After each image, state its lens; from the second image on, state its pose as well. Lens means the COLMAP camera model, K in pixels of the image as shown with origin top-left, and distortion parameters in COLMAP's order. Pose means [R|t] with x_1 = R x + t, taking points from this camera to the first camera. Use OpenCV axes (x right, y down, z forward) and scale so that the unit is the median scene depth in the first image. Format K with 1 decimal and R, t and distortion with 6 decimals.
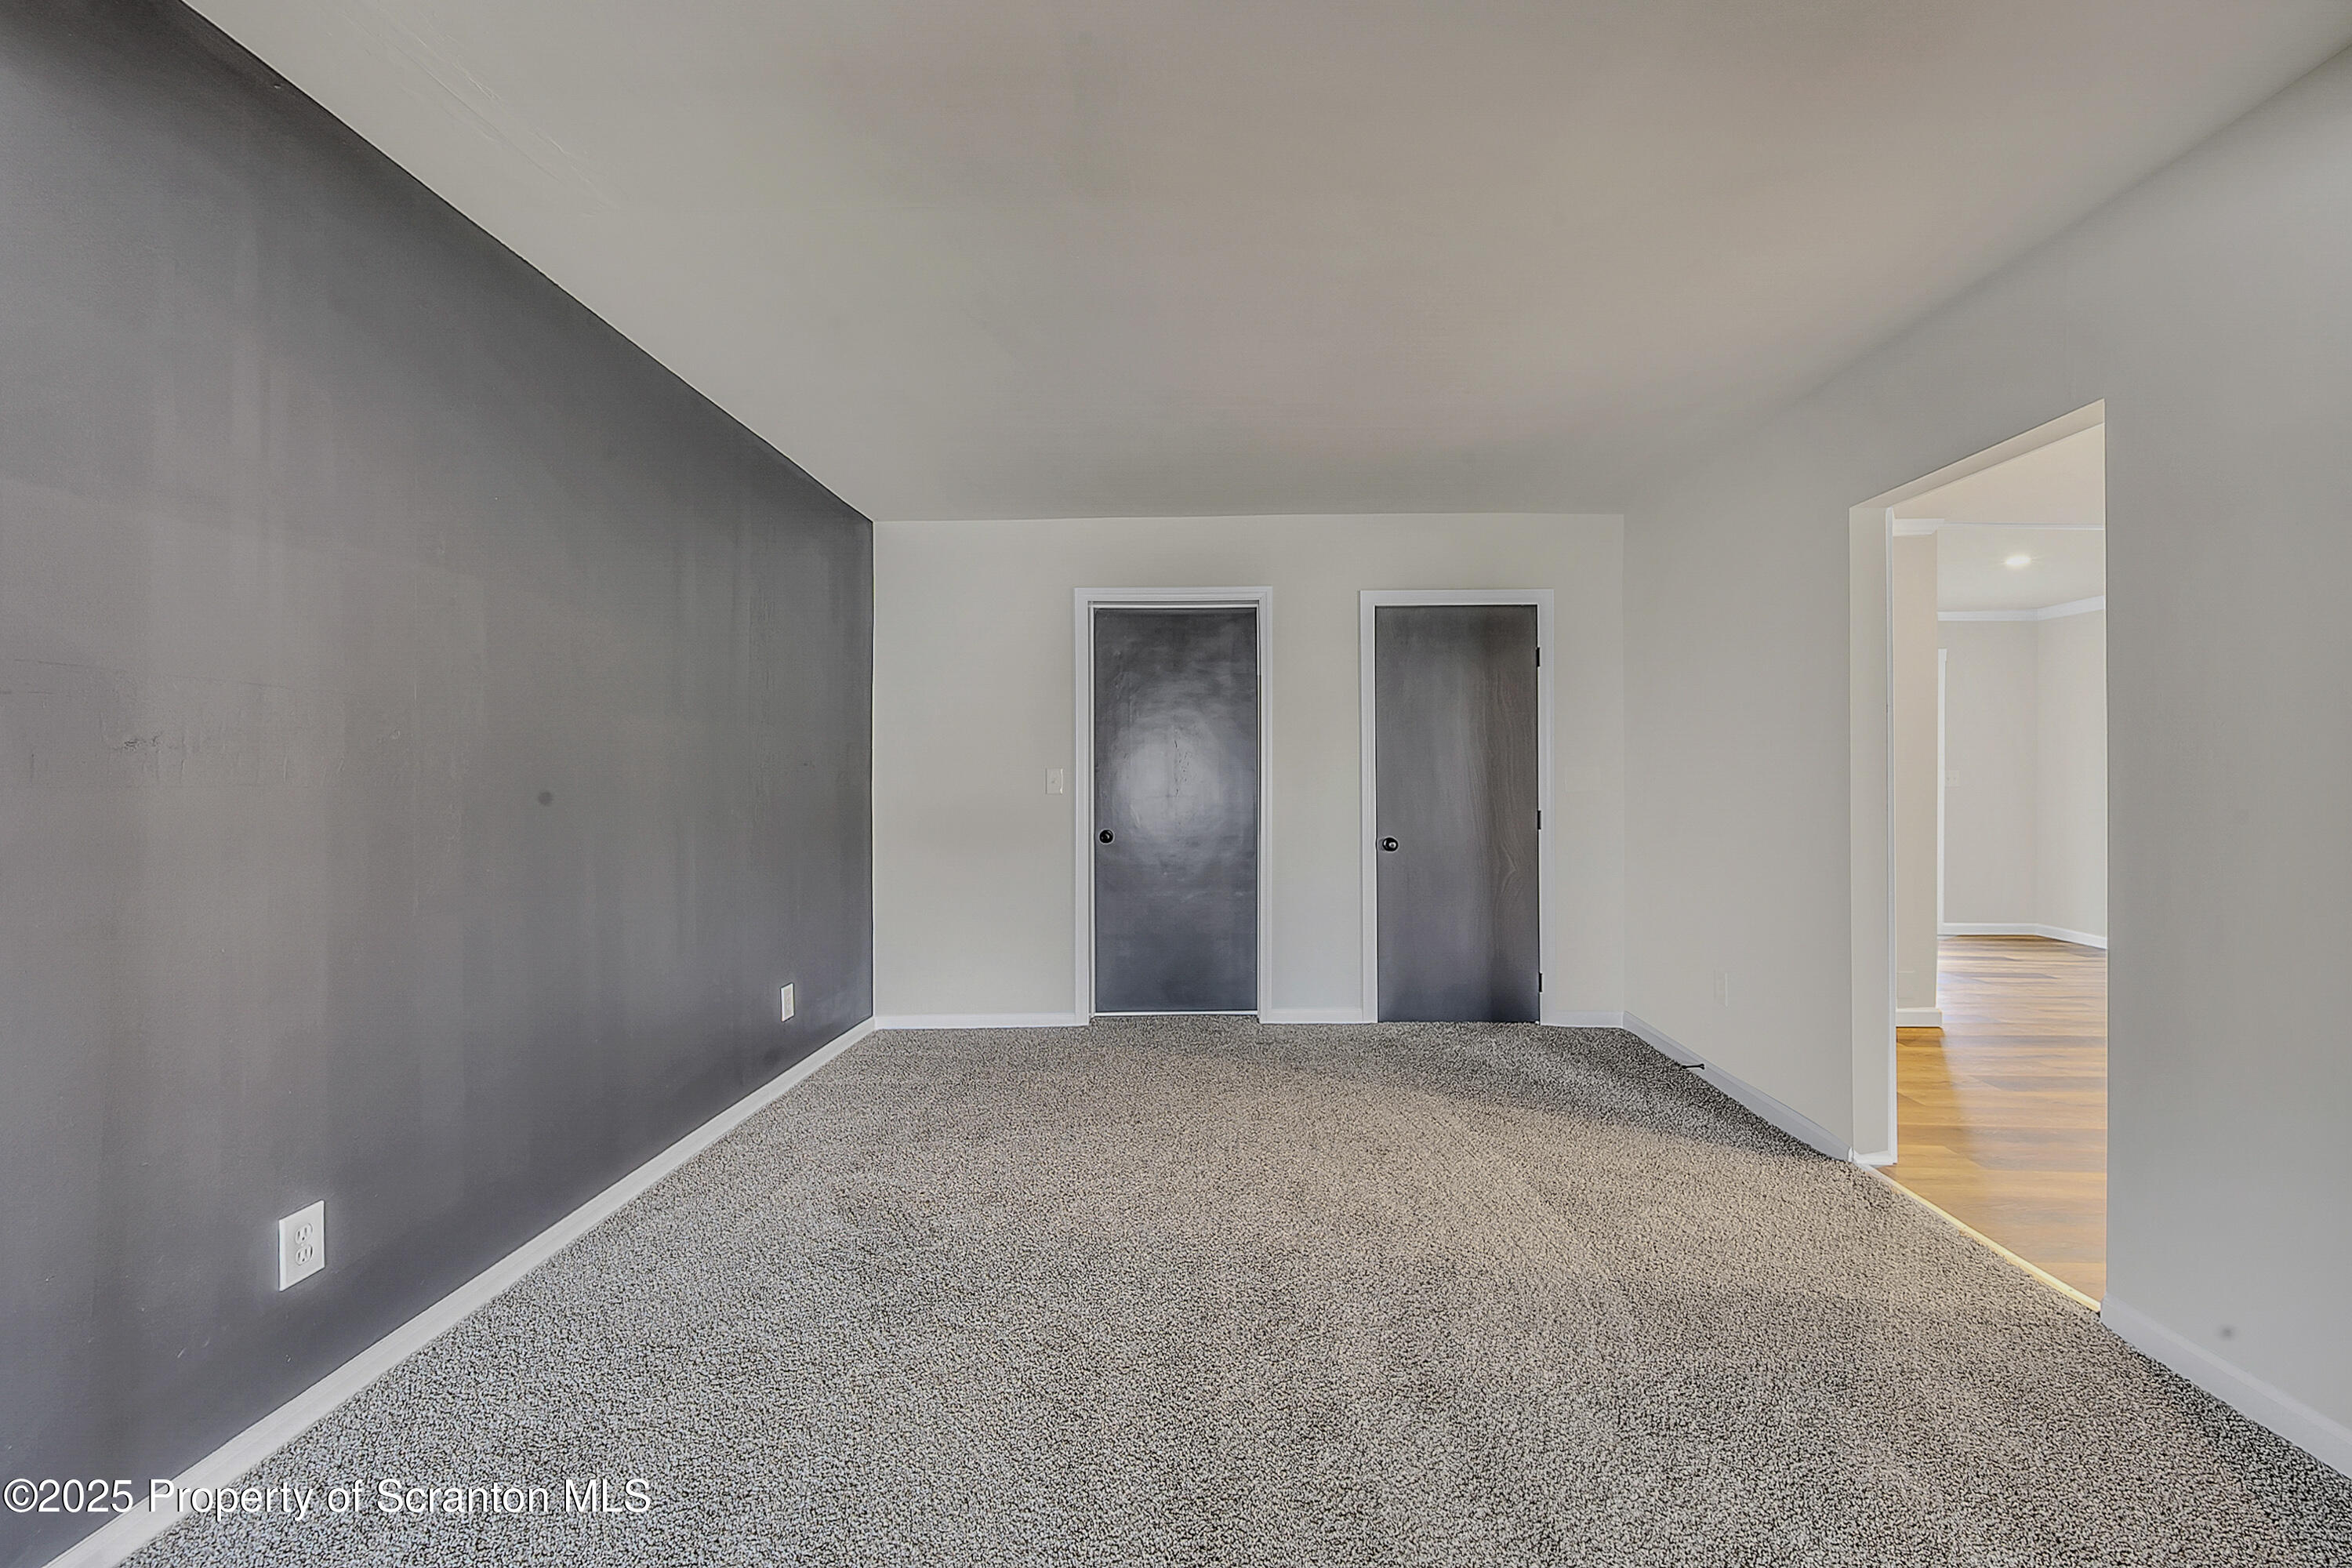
lens RADIAL K [[941.6, 0, 1193.1], [0, 941.6, 786.0], [0, 0, 1]] dist [-0.001236, -0.000113]
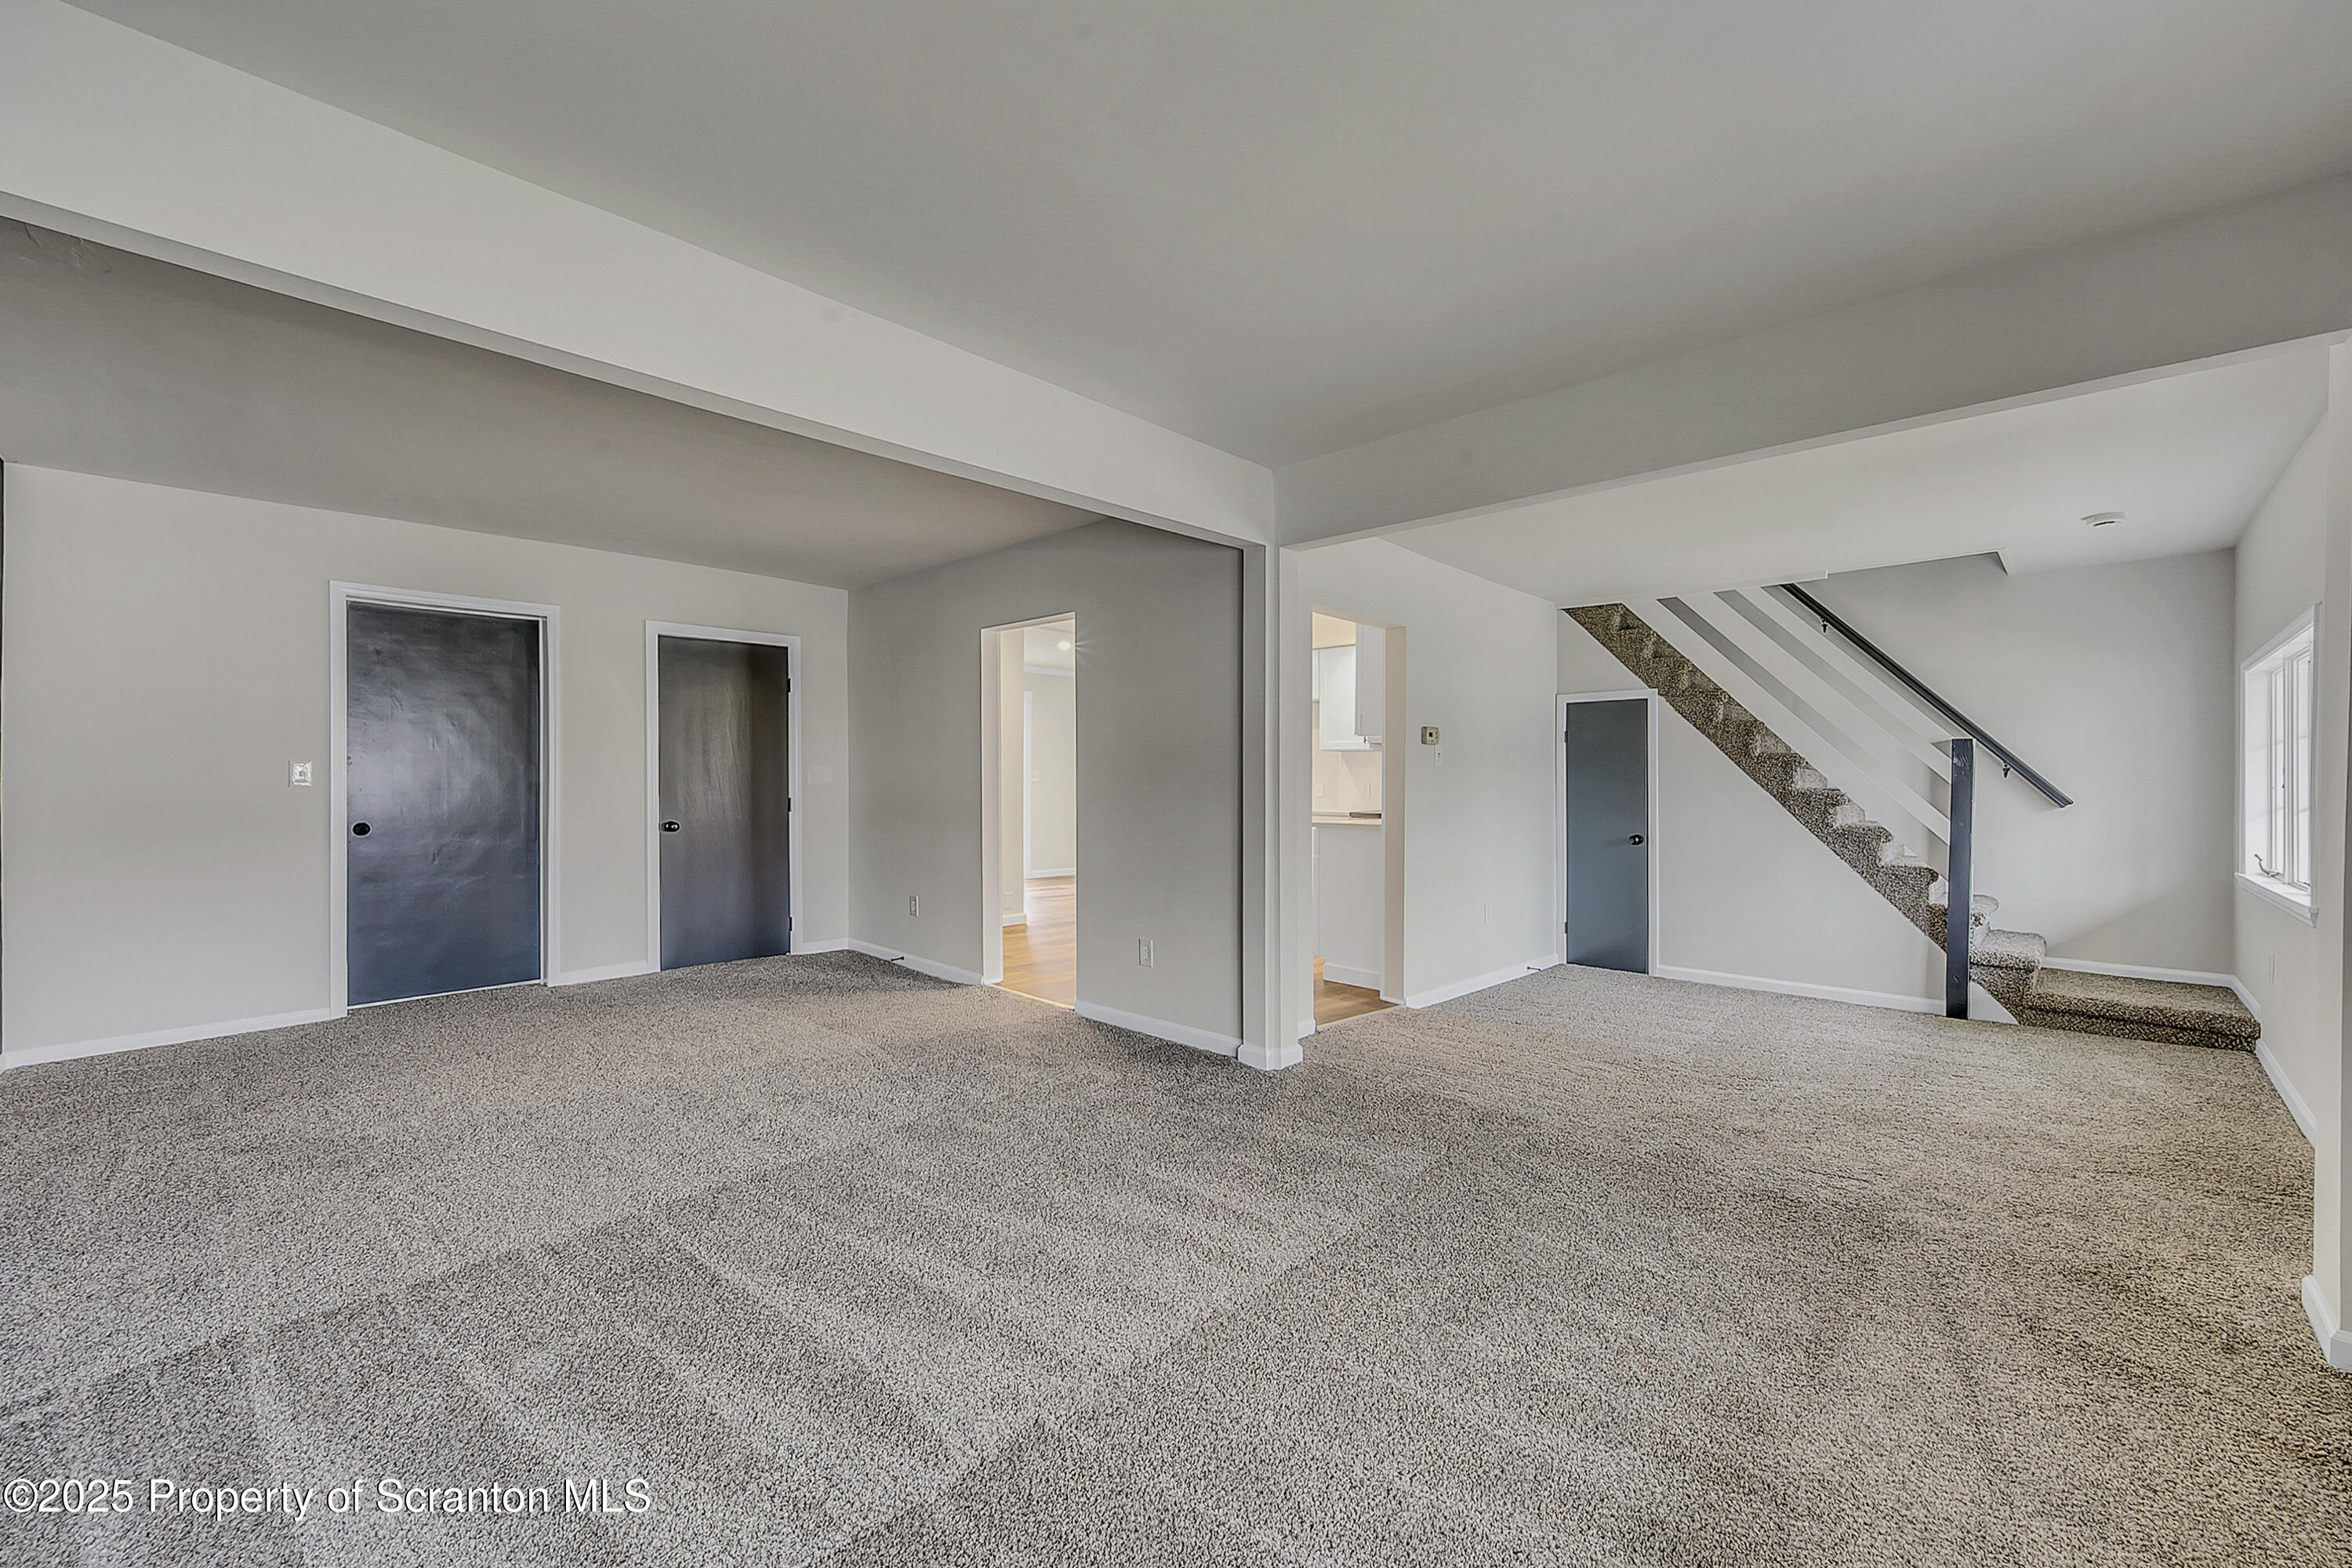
lens RADIAL K [[941.6, 0, 1185.6], [0, 941.6, 784.3], [0, 0, 1]] dist [-0.001236, -0.000113]
pose [[0.675803, -0.000513, 0.737082, -0.250957], [-0.001168, 0.999998, 0.001767, 0.003090], [-0.737081, -0.002055, 0.675801, -0.346333]]
